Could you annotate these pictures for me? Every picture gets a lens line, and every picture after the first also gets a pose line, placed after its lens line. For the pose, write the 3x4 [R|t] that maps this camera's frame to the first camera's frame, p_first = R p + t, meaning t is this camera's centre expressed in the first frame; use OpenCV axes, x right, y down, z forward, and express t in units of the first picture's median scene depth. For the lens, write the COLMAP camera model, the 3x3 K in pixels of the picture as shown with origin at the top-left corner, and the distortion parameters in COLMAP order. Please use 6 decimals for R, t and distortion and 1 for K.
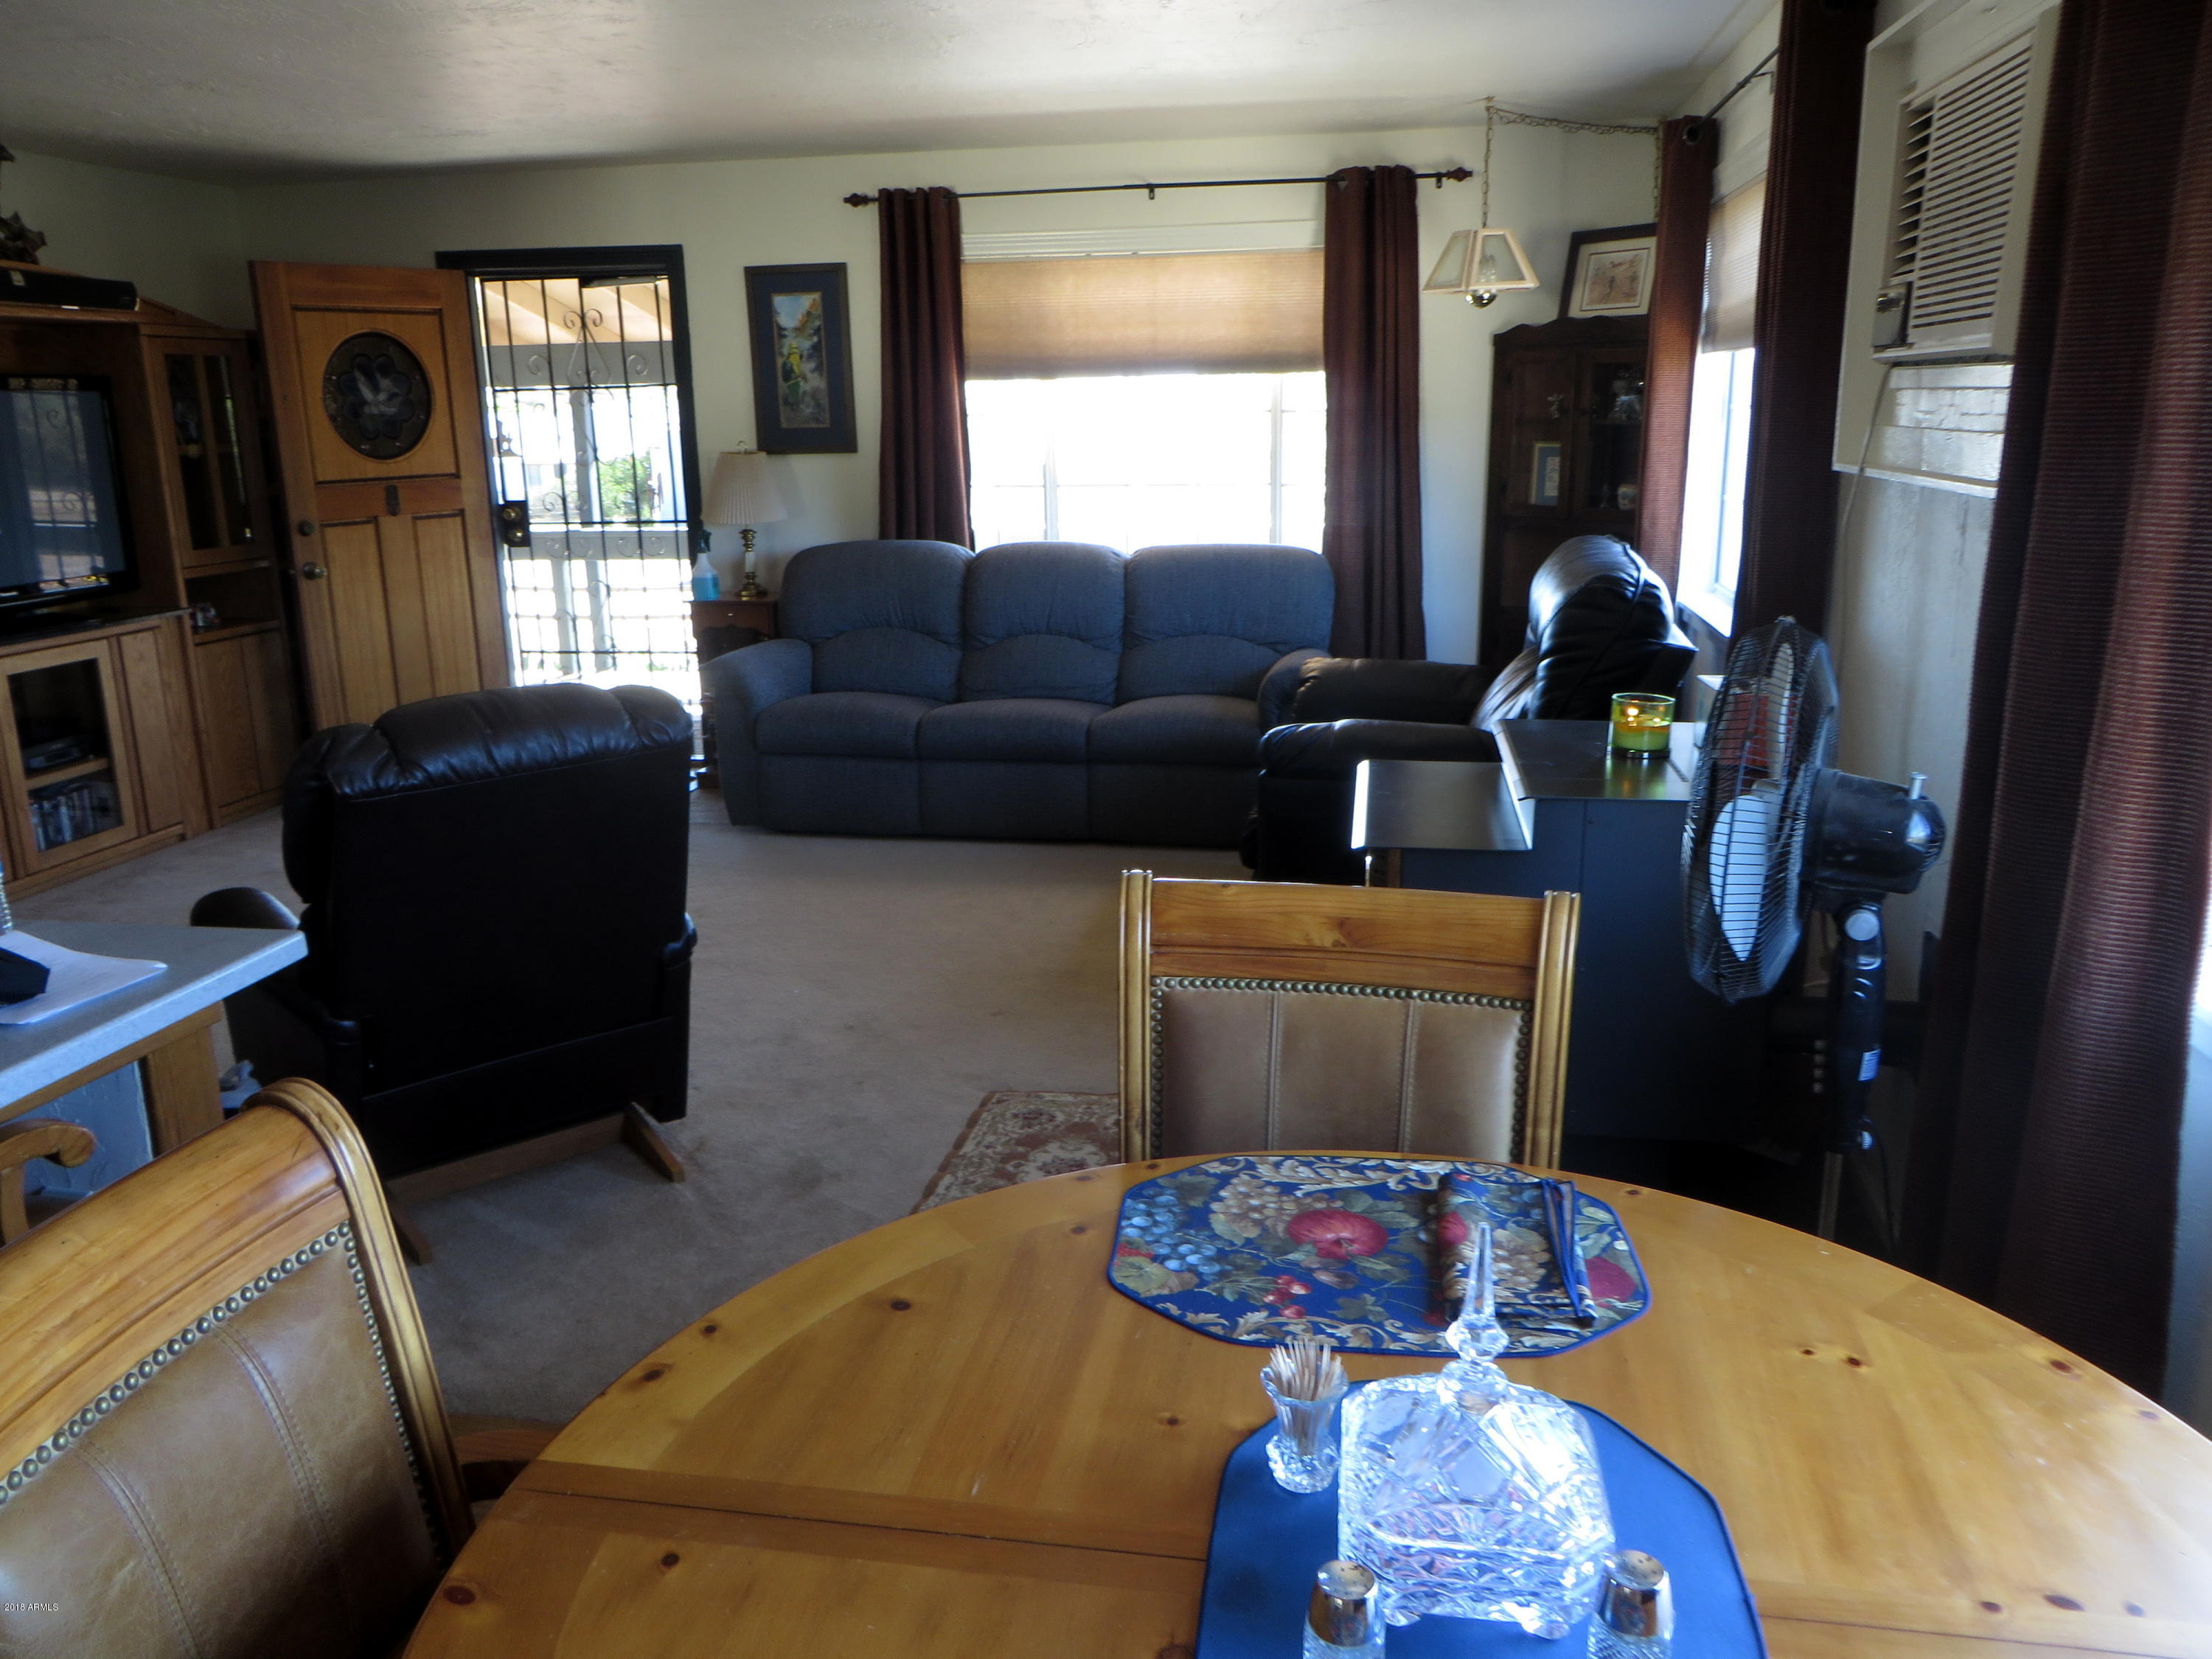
lens RADIAL K [[1639.2, 0, 1106.0], [0, 1639.2, 829.5], [0, 0, 1]] dist [-0.010228, -0.002796]
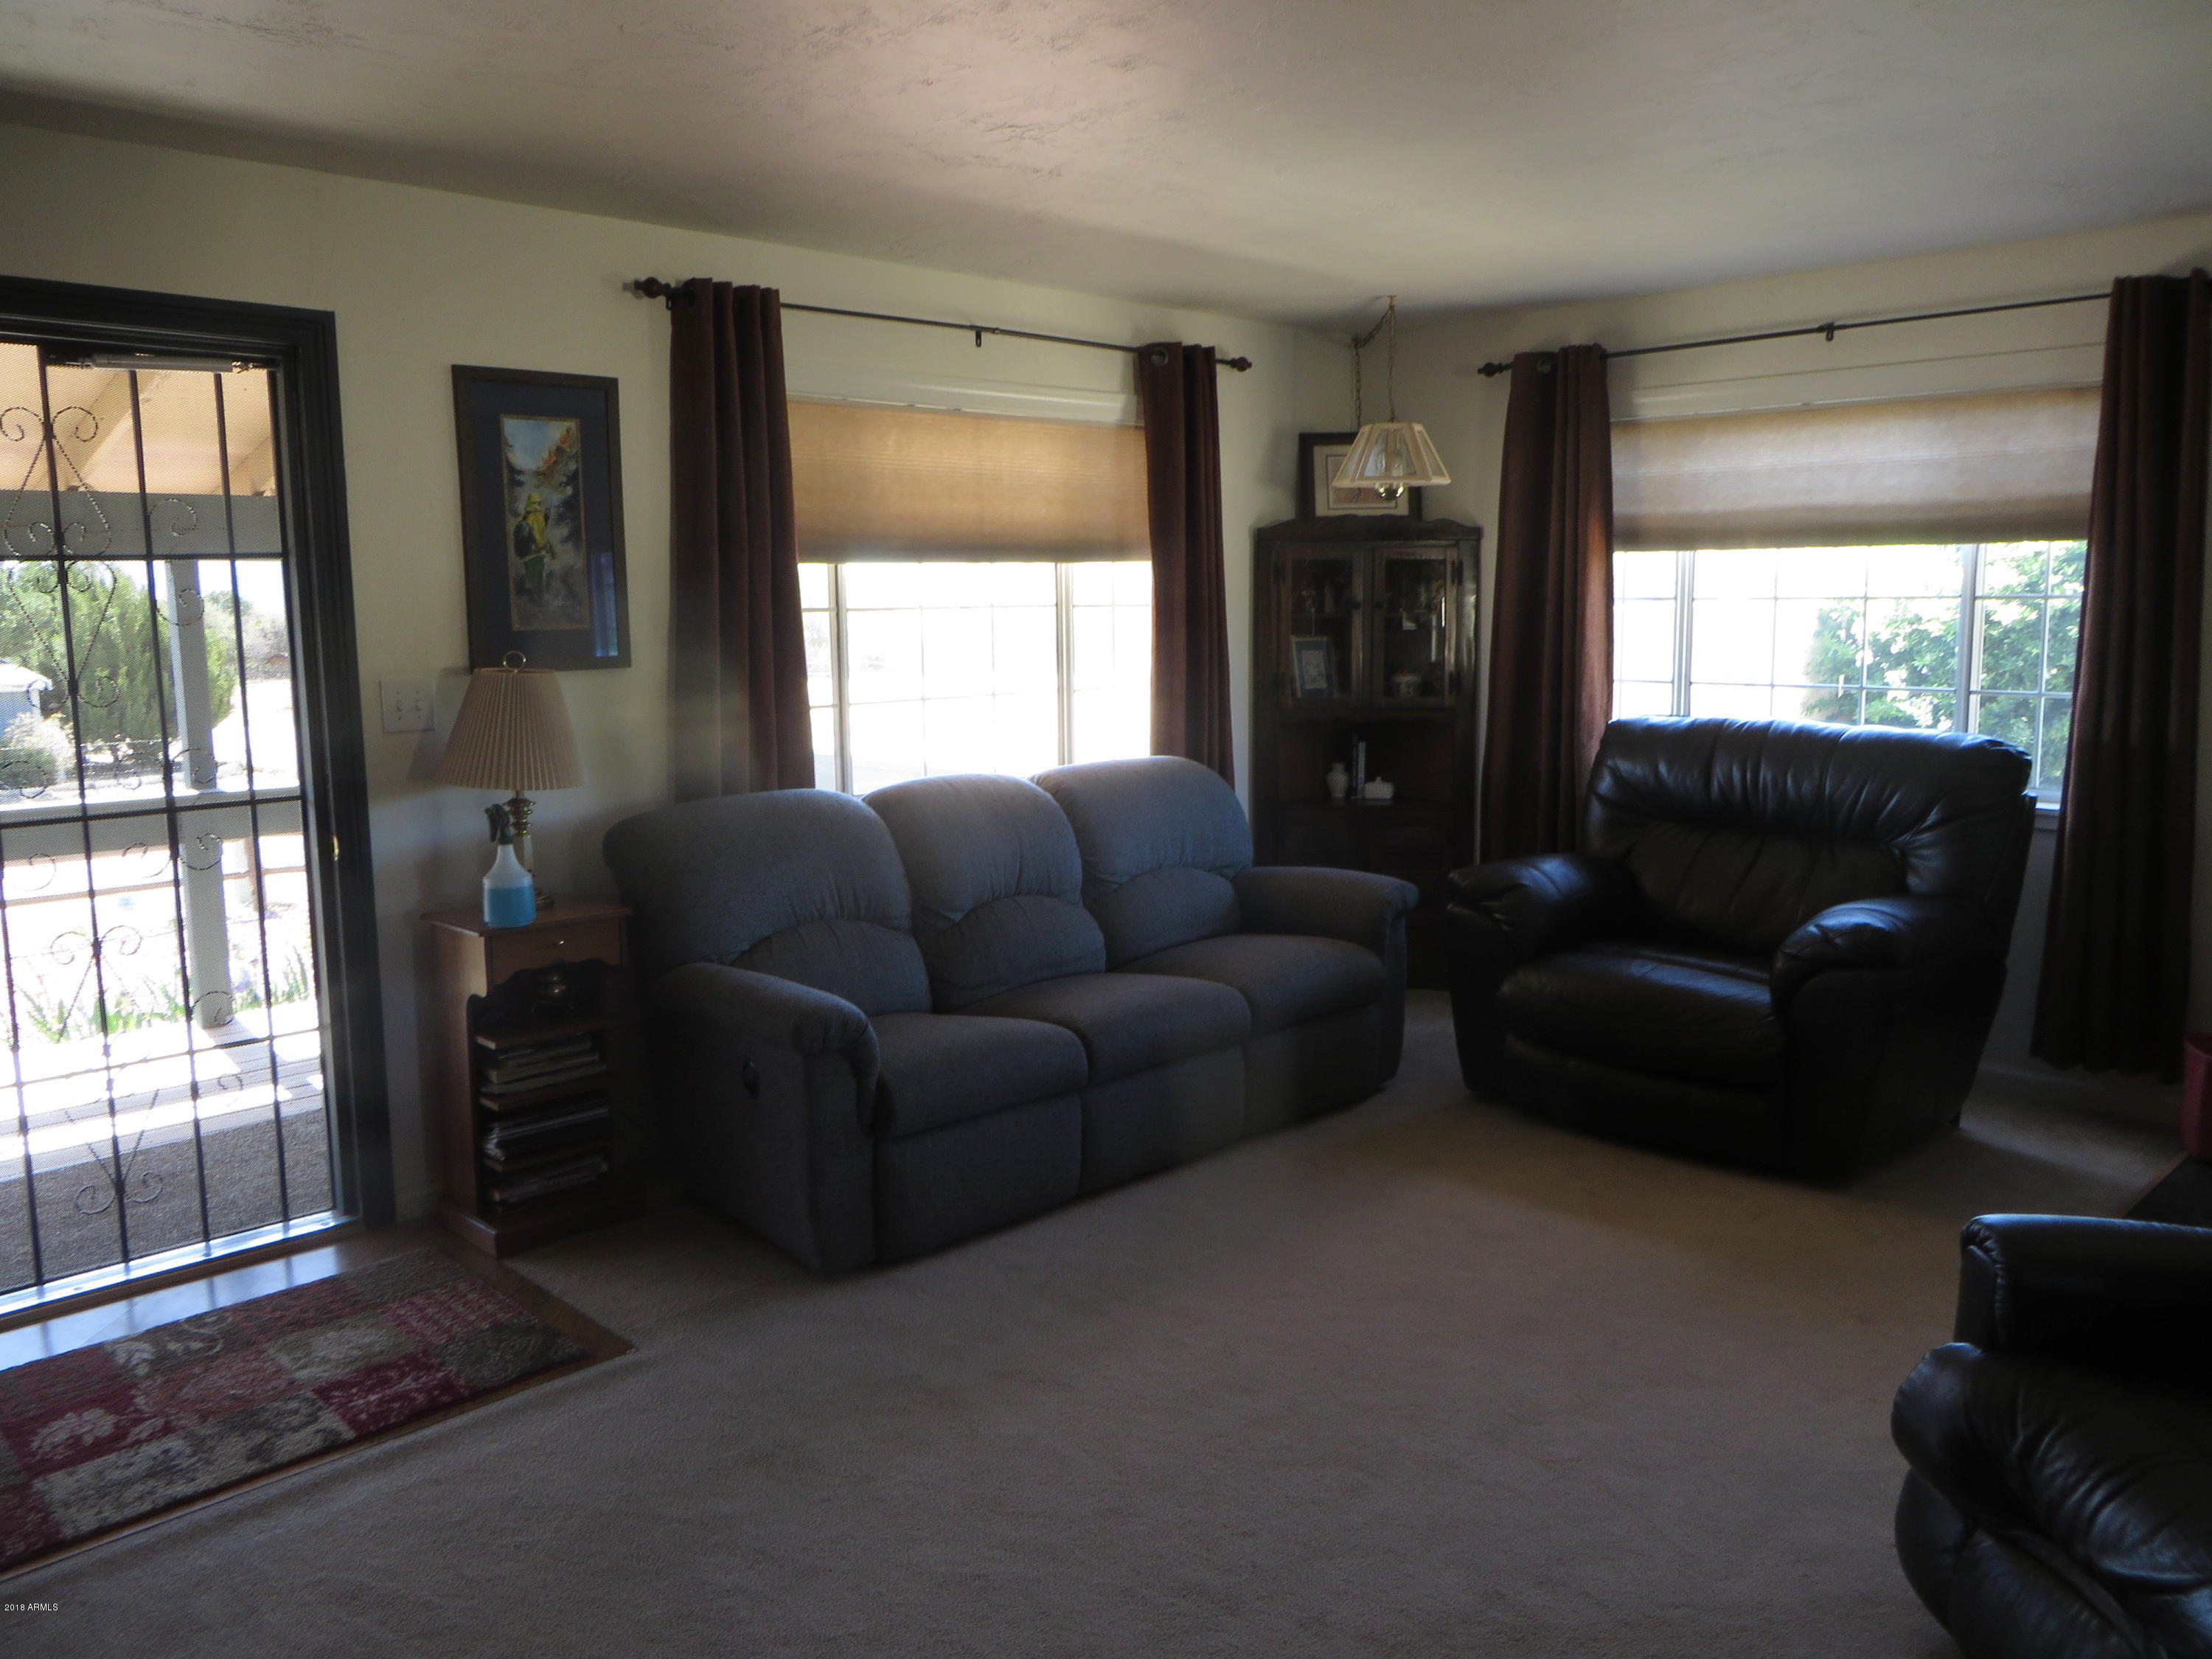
lens RADIAL K [[1631.0, 0, 1106.0], [0, 1631.0, 829.5], [0, 0, 1]] dist [-0.009505, -0.005524]
pose [[0.582680, -0.106086, 0.805748, -0.589494], [0.210594, 0.977288, -0.023621, -0.118605], [-0.784942, 0.183449, 0.591787, 0.508734]]
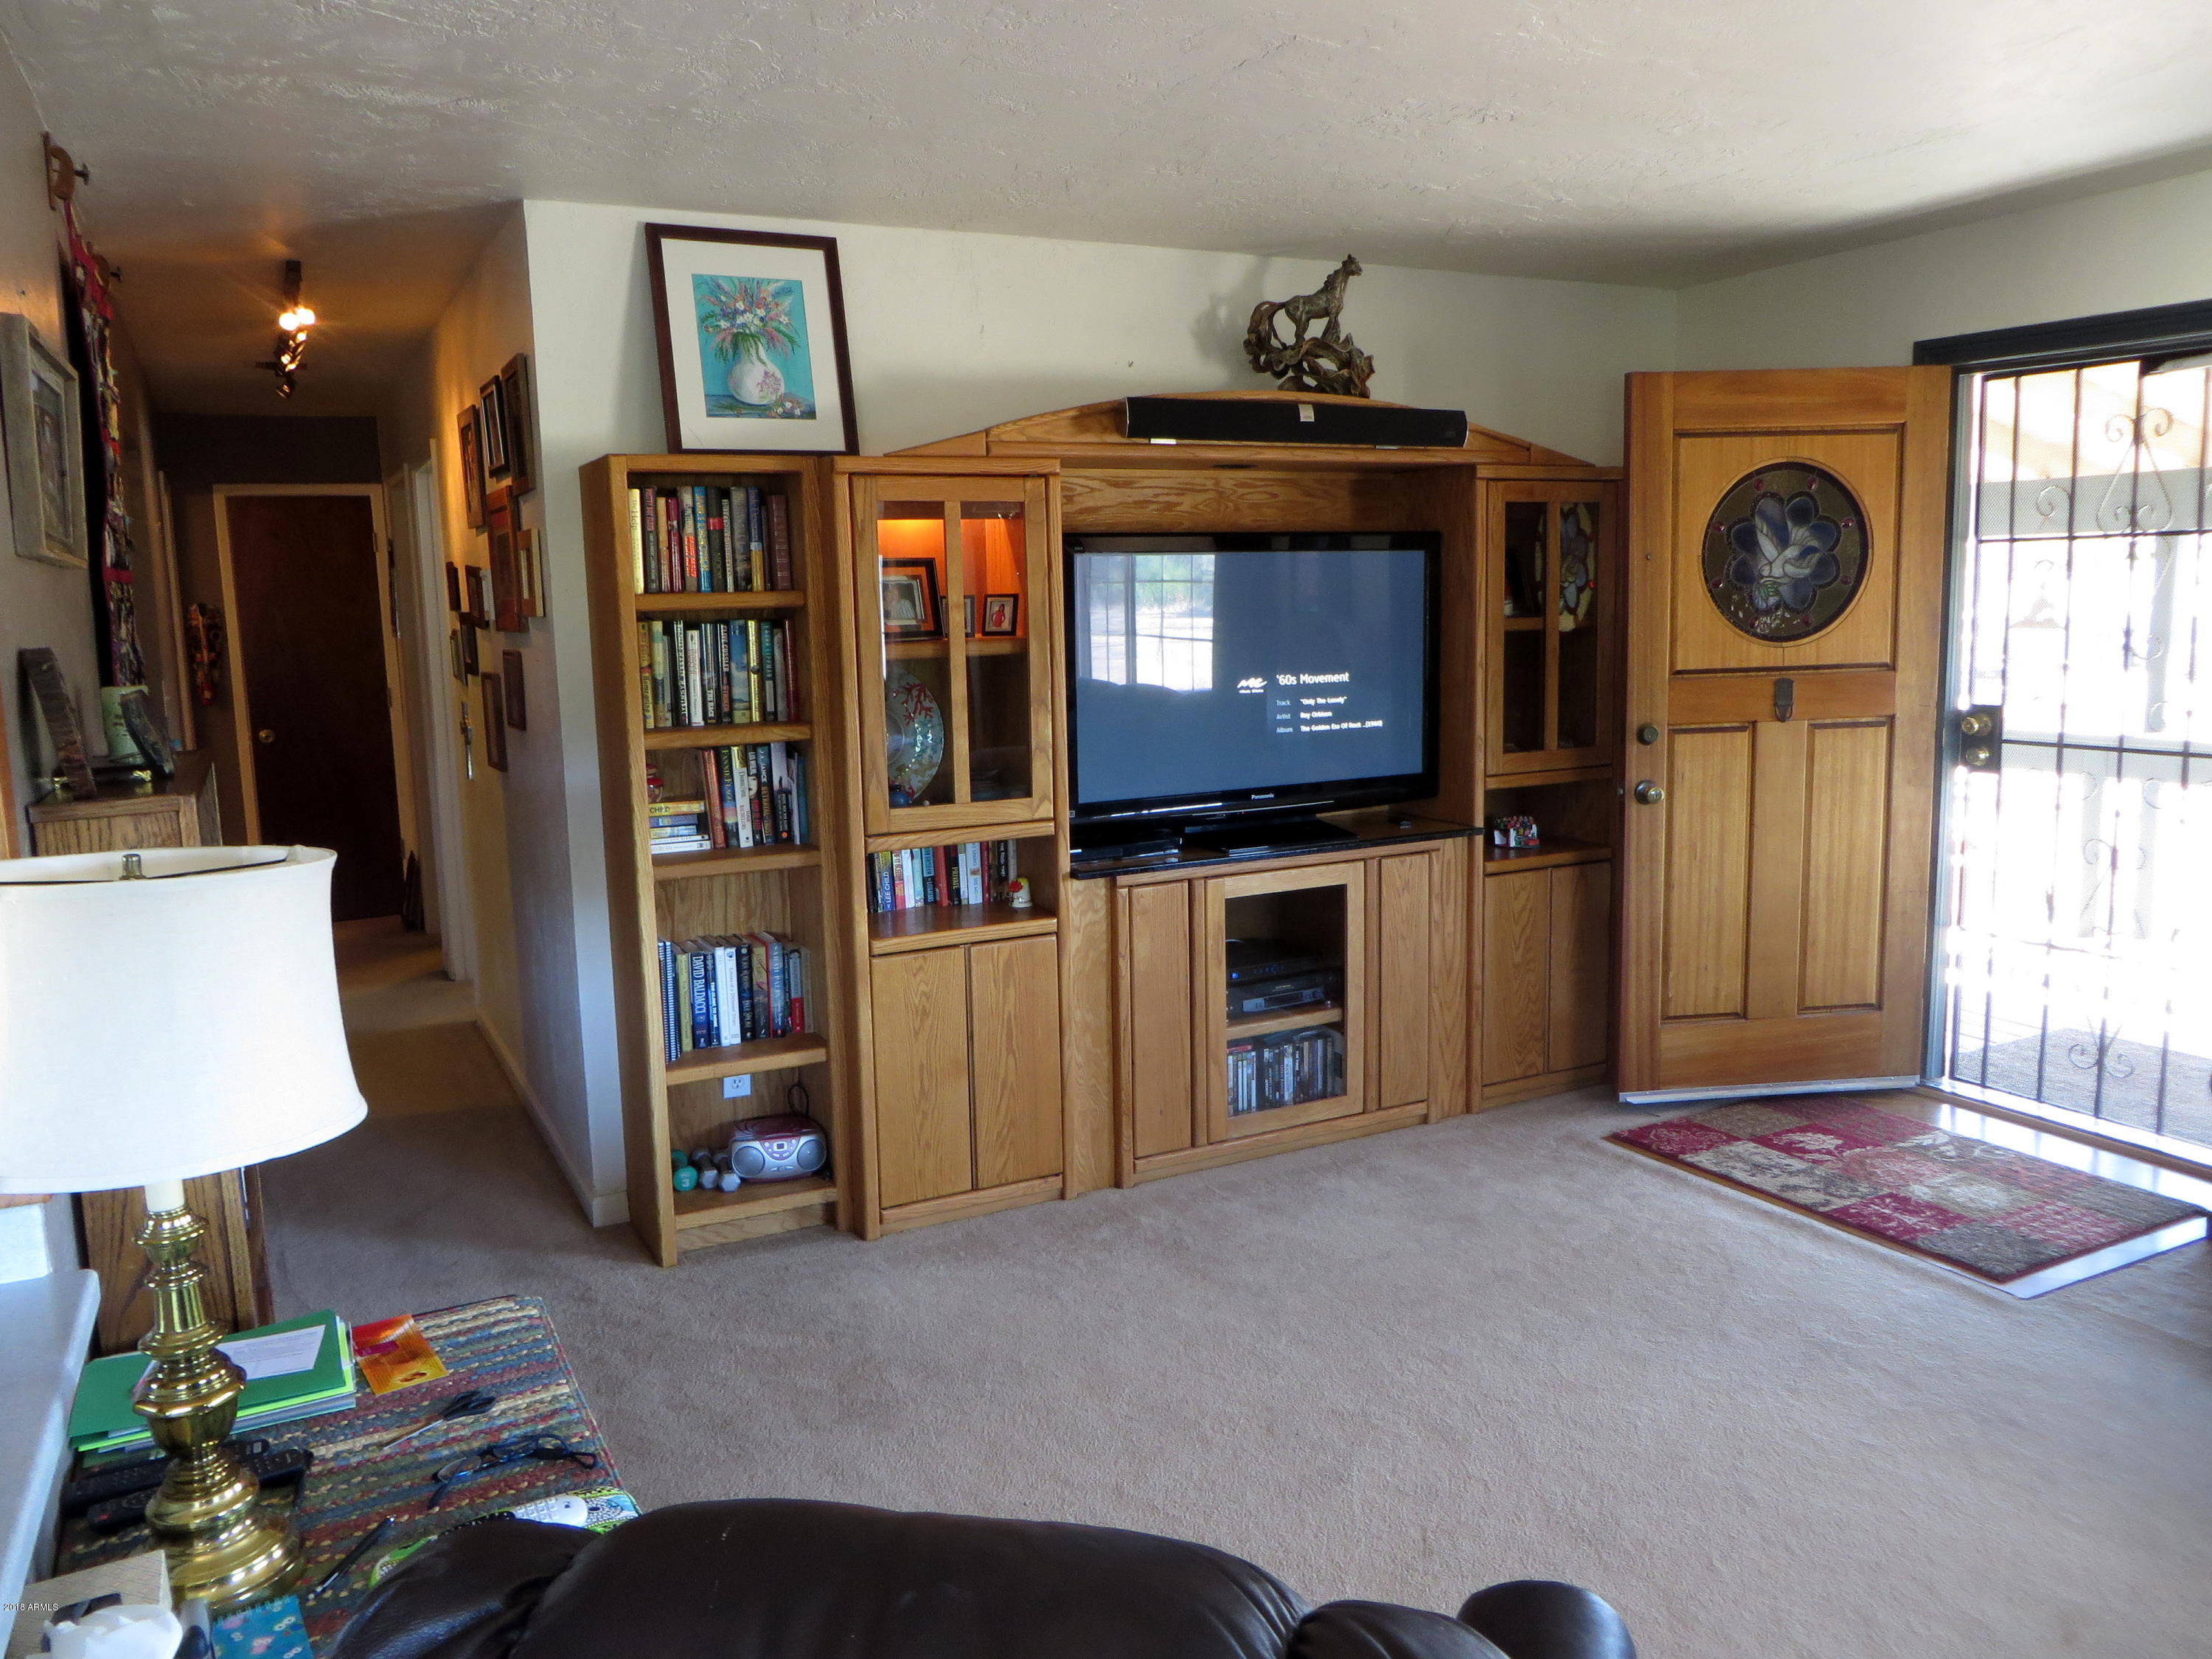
lens RADIAL K [[1690.4, 0, 1145.7], [0, 1690.4, 827.6], [0, 0, 1]] dist [-0.001459, 0.002774]
pose [[0.621745, 0.114624, -0.774787, -0.044632], [-0.185878, 0.982566, -0.003798, -0.098600], [0.760844, 0.146377, 0.632211, 0.362396]]
